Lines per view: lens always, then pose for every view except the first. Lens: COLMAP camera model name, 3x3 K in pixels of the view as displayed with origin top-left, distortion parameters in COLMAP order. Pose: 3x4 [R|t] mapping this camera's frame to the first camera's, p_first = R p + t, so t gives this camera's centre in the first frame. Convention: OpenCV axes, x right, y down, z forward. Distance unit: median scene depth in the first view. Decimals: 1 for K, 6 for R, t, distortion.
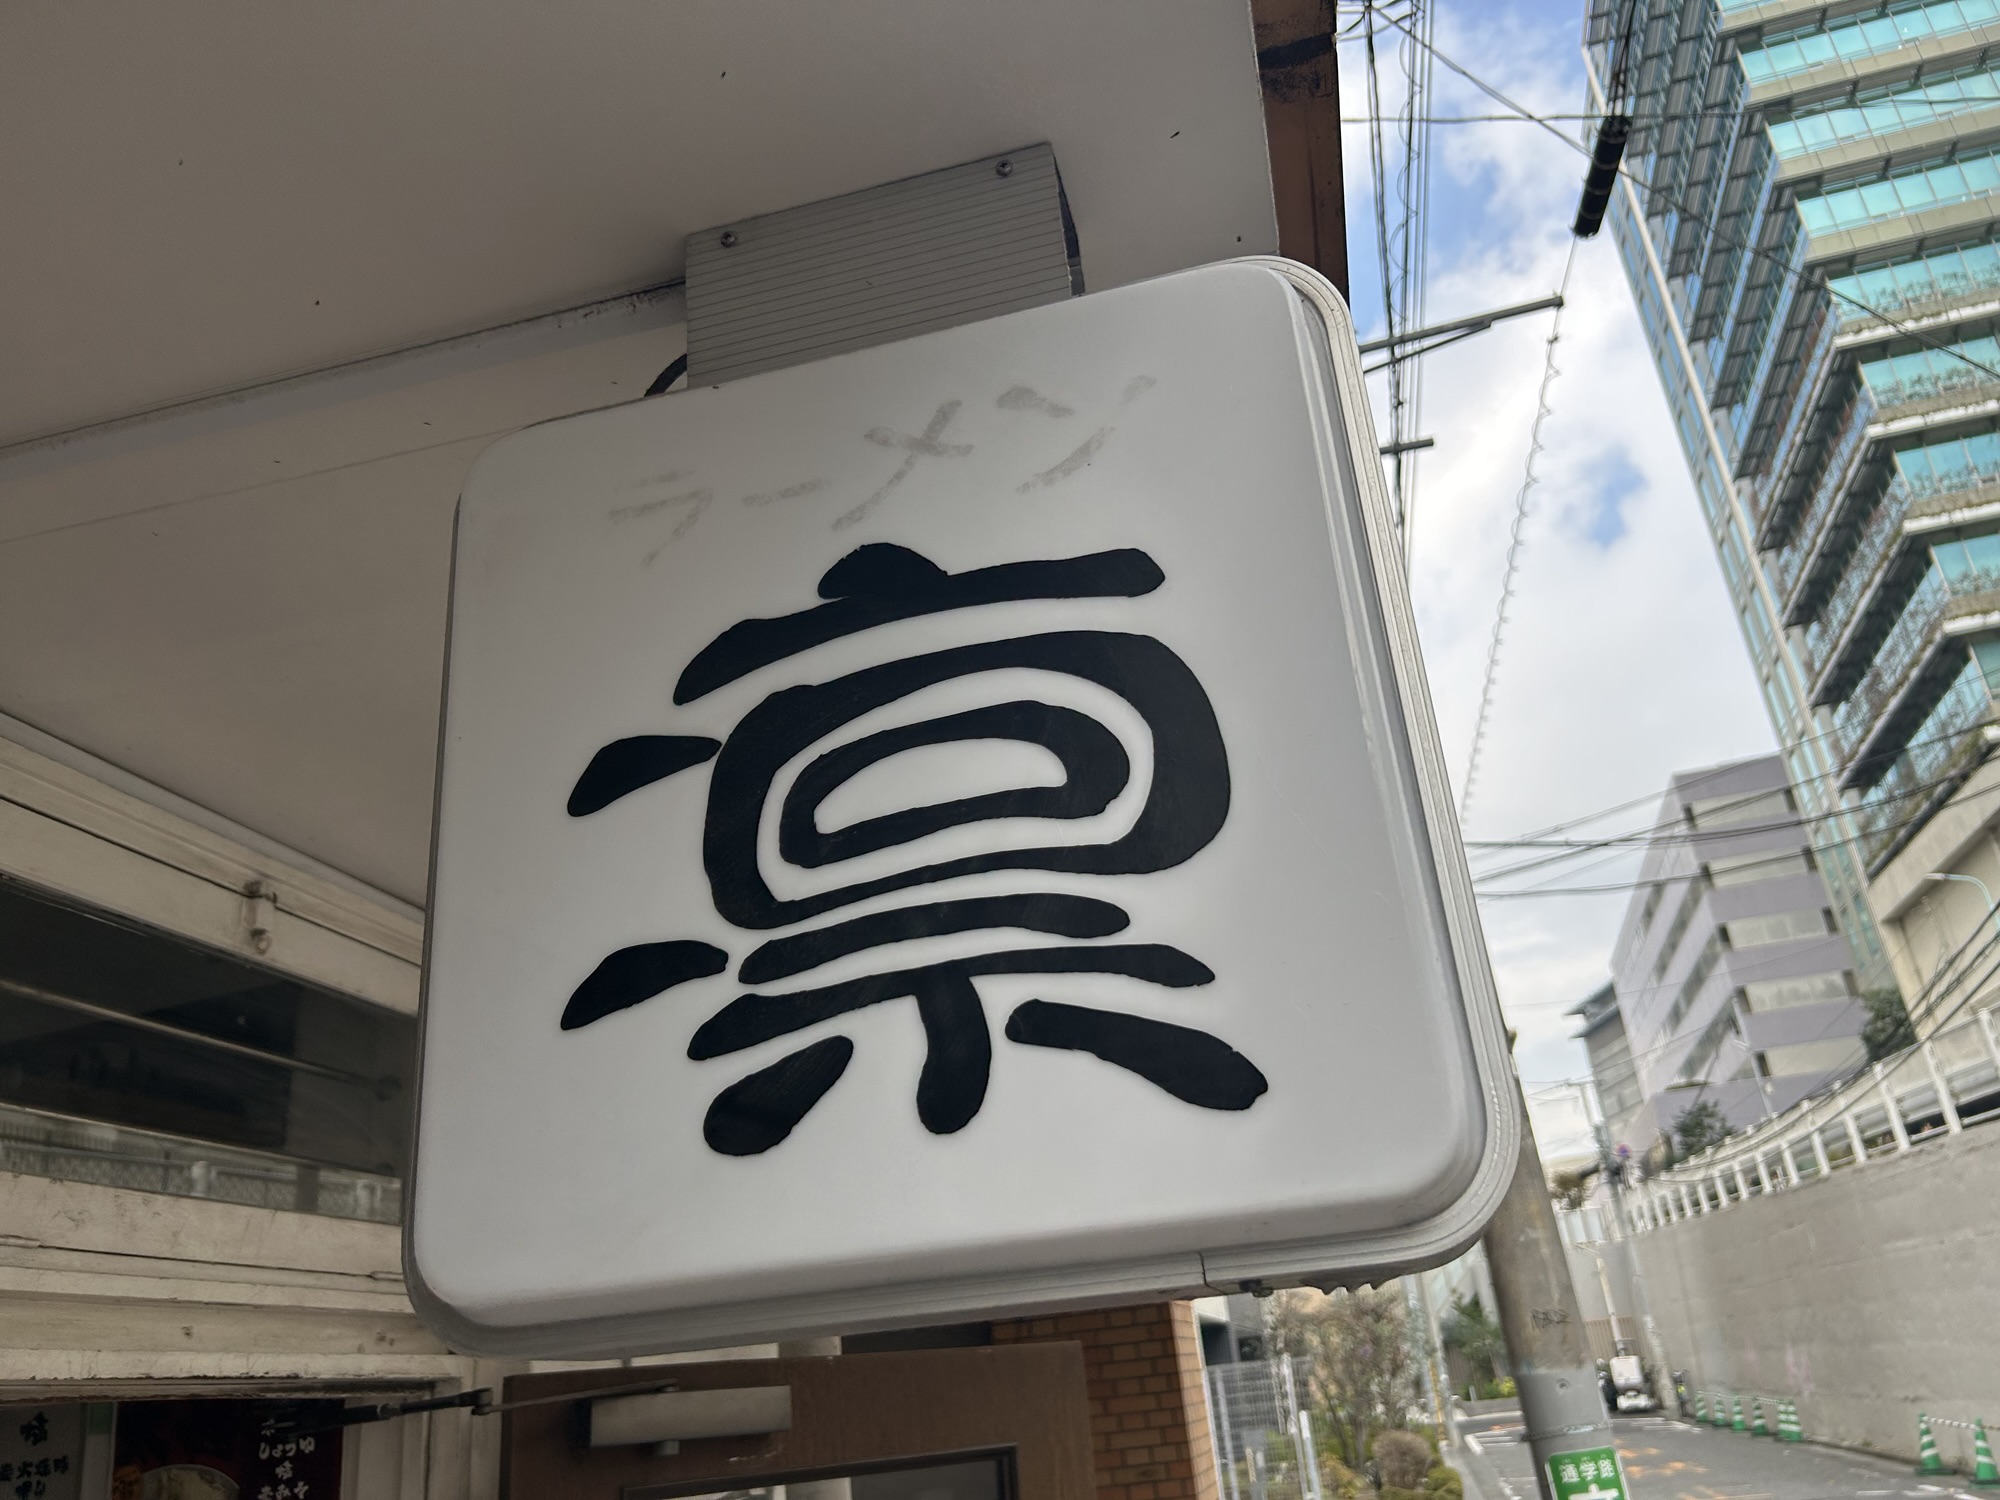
lens RADIAL K [[1530.7, 0, 1009.5], [0, 1530.7, 769.0], [0, 0, 1]] dist [0.039064, -0.046353]
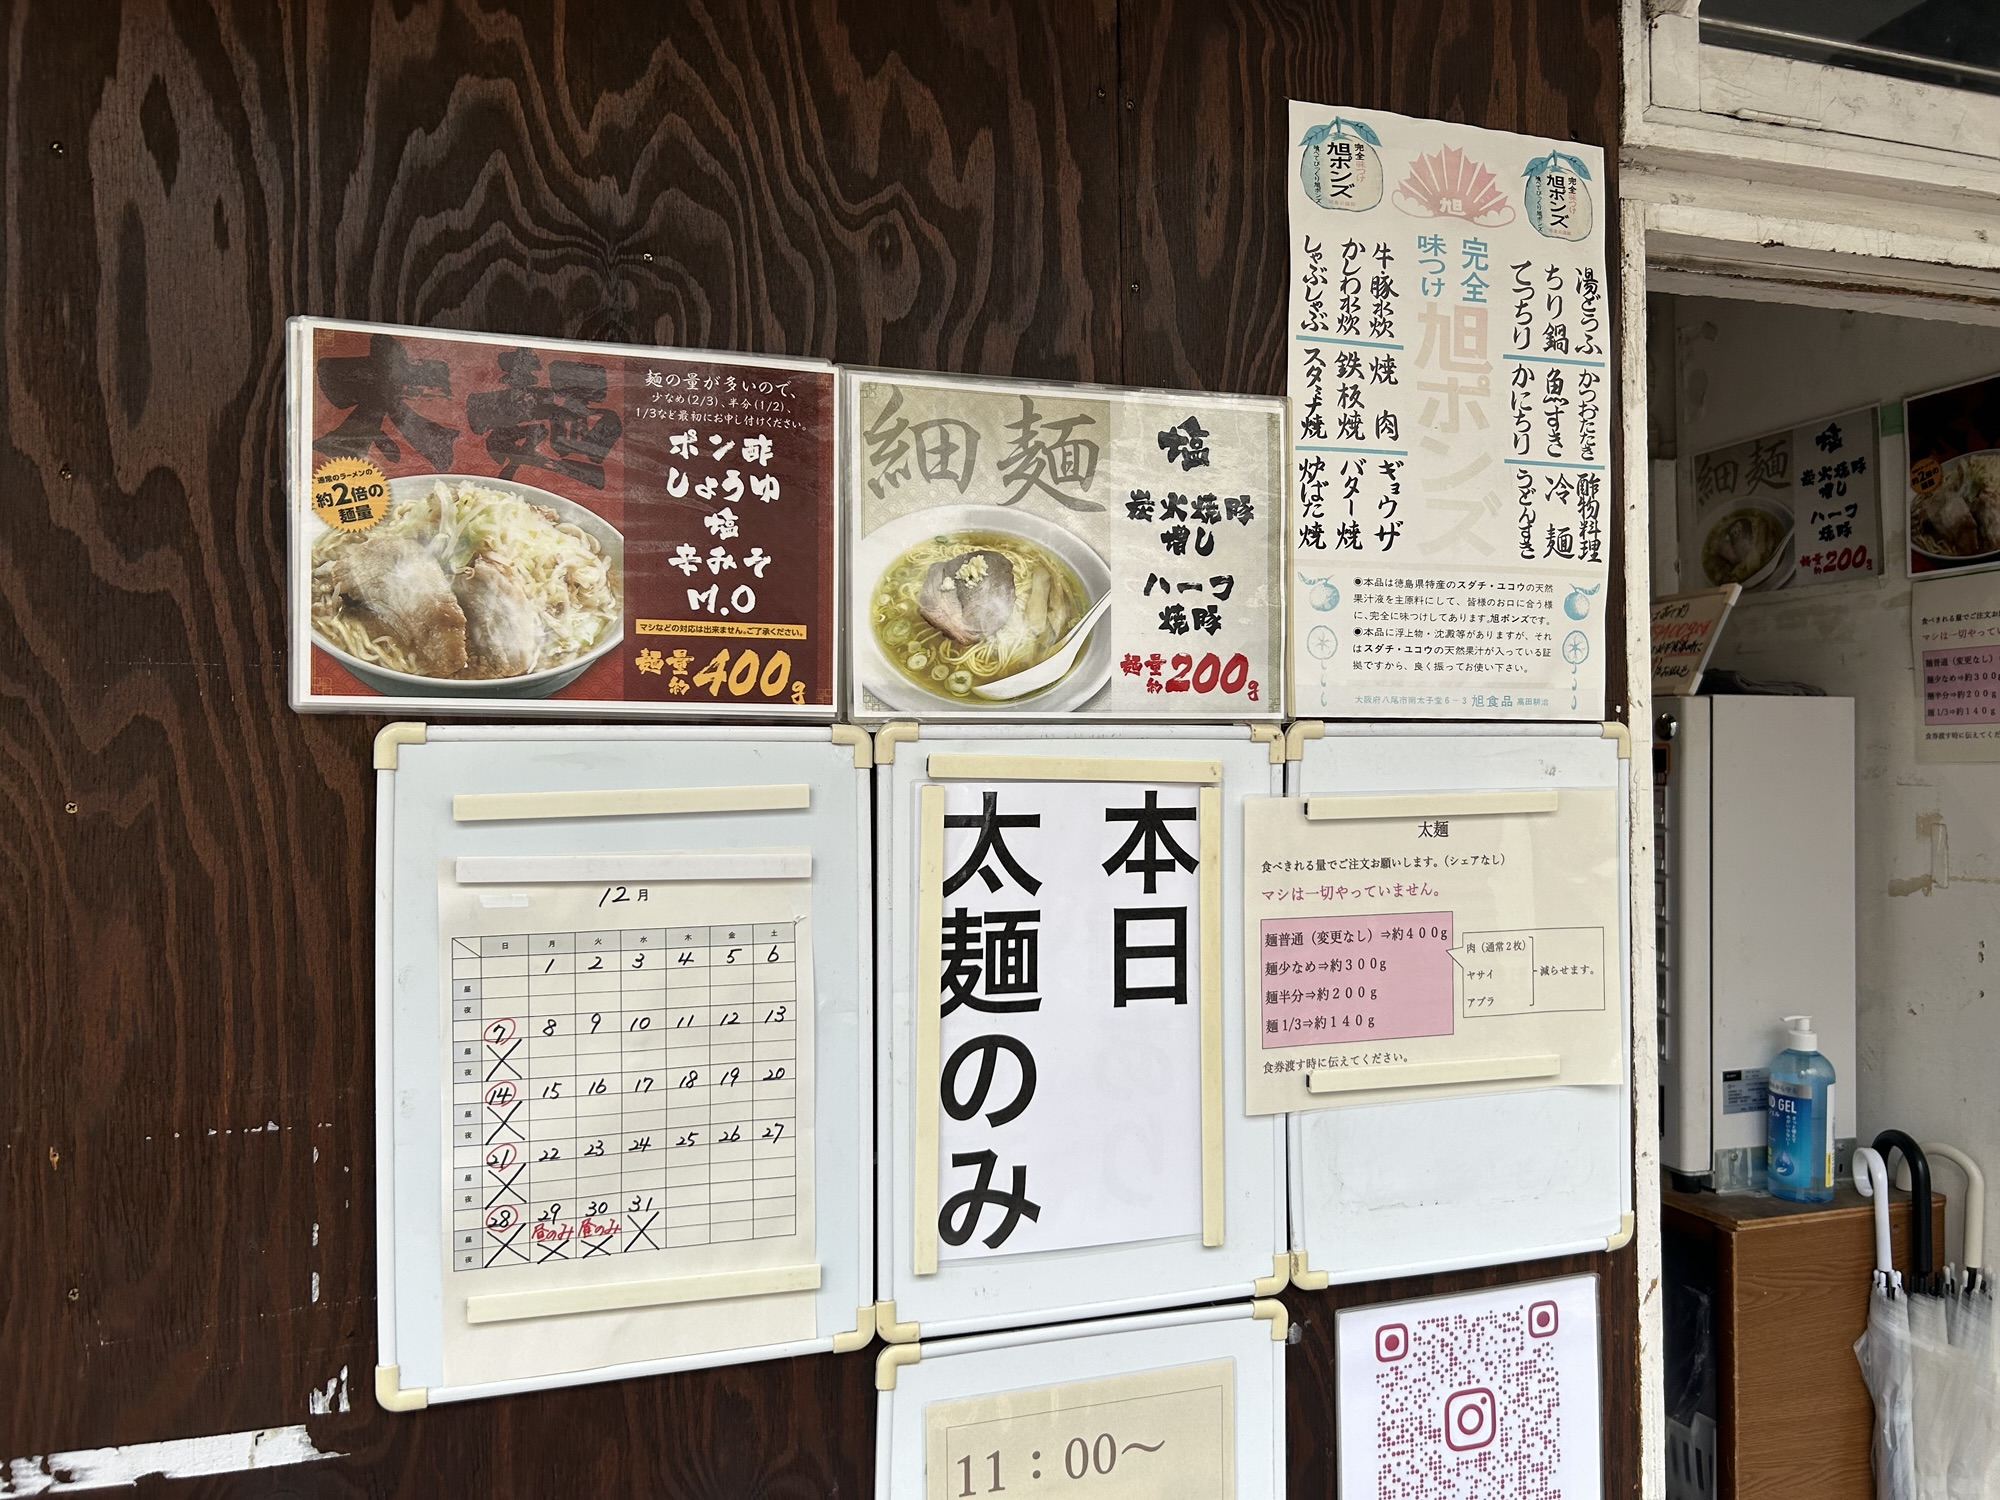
lens RADIAL K [[1530.7, 0, 1002.9], [0, 1530.7, 761.8], [0, 0, 1]] dist [0.039064, -0.046353]
pose [[0.533483, 0.087633, -0.841259, -0.037092], [0.288699, 0.916019, 0.278499, 0.414725], [0.795015, -0.391445, 0.463381, -0.109426]]
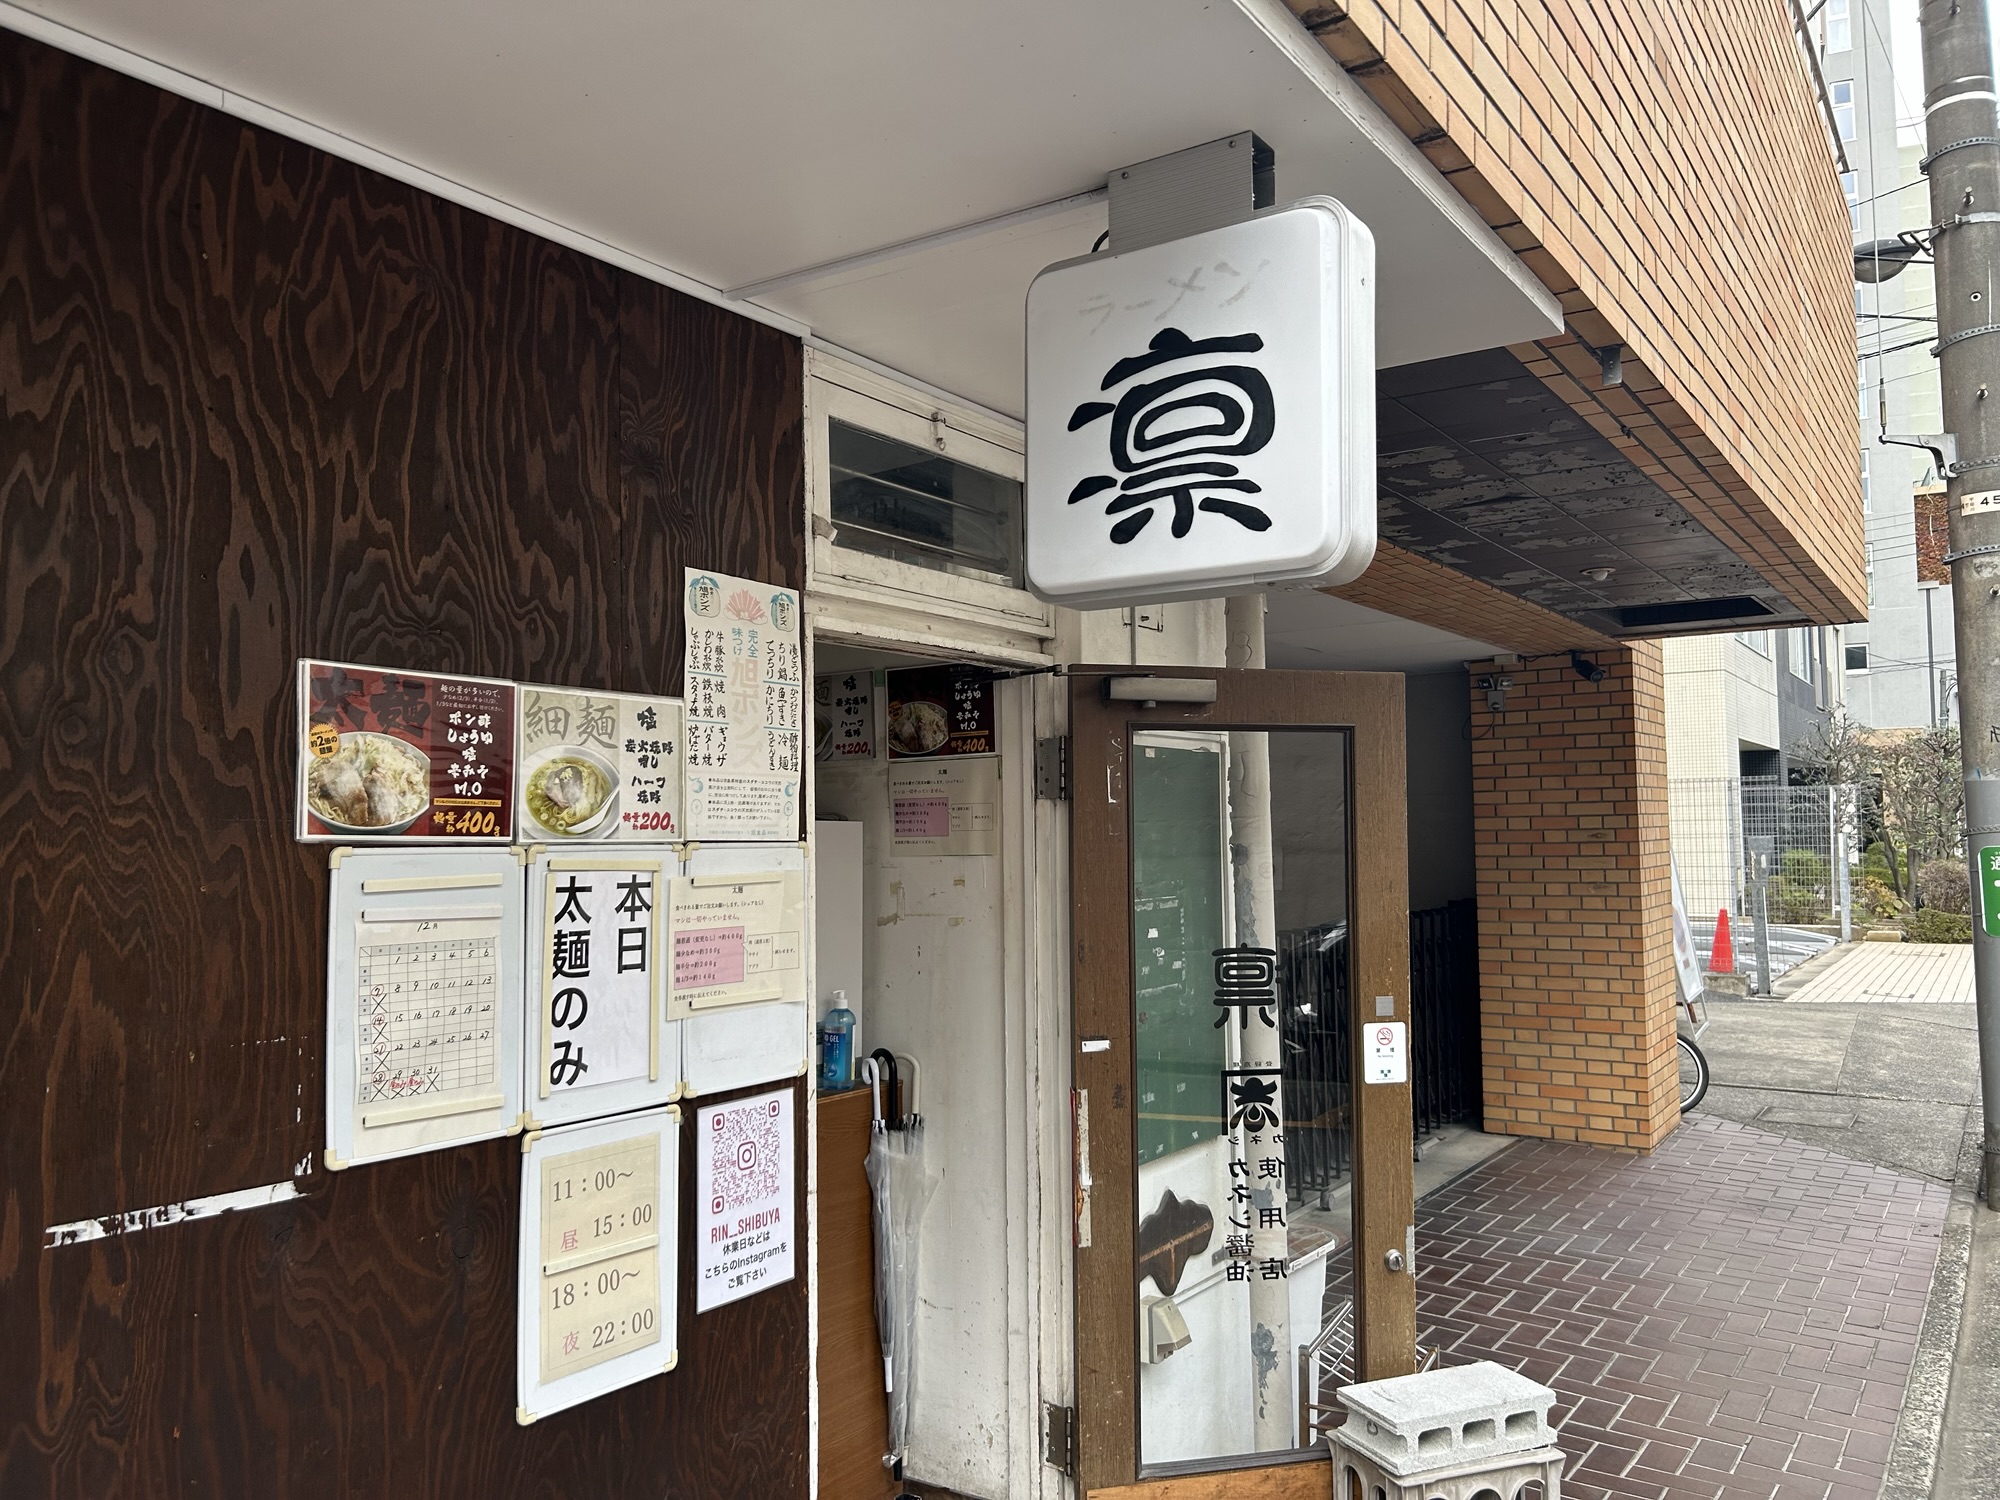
lens RADIAL K [[1530.7, 0, 988.7], [0, 1530.7, 759.7], [0, 0, 1]] dist [0.039064, -0.046353]
pose [[0.932430, 0.065890, -0.355292, 0.629932], [0.064960, 0.936651, 0.344187, -0.383707], [0.355464, -0.344010, 0.869082, -1.750737]]
